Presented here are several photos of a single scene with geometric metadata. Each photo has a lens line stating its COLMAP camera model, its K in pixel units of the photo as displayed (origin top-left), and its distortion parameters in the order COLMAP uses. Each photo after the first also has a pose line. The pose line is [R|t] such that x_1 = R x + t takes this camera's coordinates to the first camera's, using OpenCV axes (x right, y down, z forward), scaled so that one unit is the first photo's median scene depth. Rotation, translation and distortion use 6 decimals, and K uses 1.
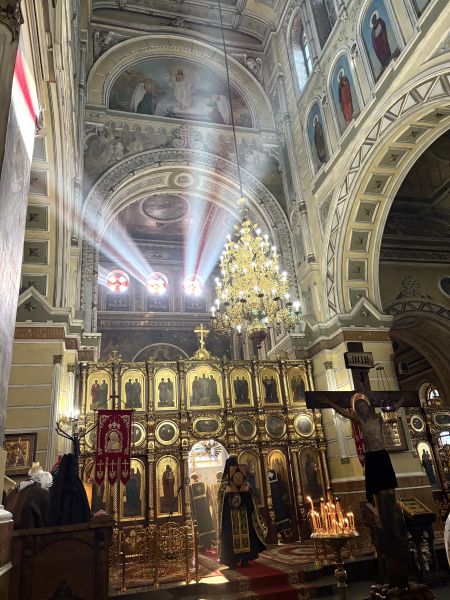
lens RADIAL K [[455.7, 0, 223.3], [0, 455.7, 300.9], [0, 0, 1]] dist [0.063586, -0.068652]
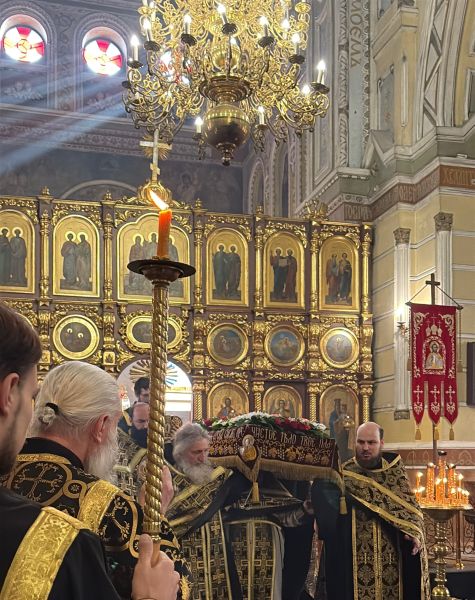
lens RADIAL K [[781.2, 0, 250.1], [0, 781.2, 439.2], [0, 0, 1]] dist [0.182720, -0.542777]
pose [[0.996622, 0.082115, 0.001179, 0.080966], [-0.076962, 0.928876, 0.362306, 0.046097], [0.028656, -0.361173, 0.932058, 0.102602]]
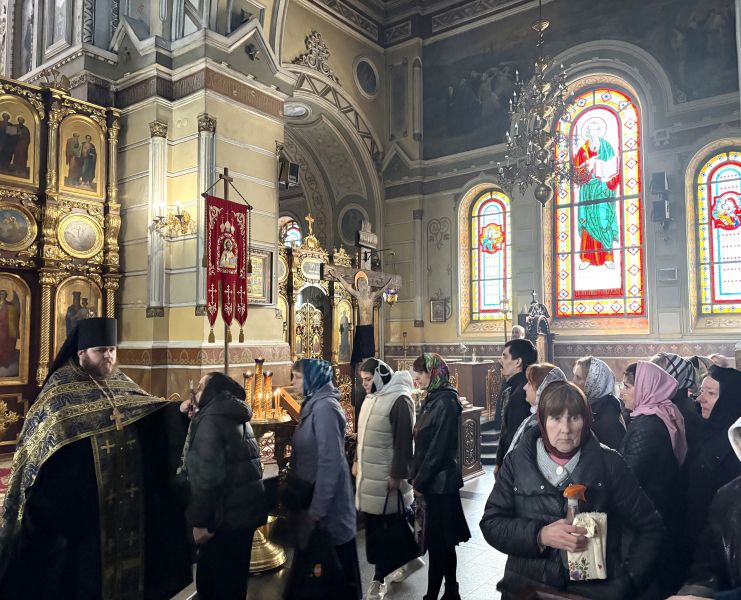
lens RADIAL K [[602.6, 0, 401.8], [0, 602.6, 301.0], [0, 0, 1]] dist [0.074457, -0.088135]
pose [[0.763609, 0.115701, 0.635228, 0.032845], [-0.299182, 0.935230, 0.189303, 0.111715], [-0.572181, -0.334602, 0.748766, 0.296926]]
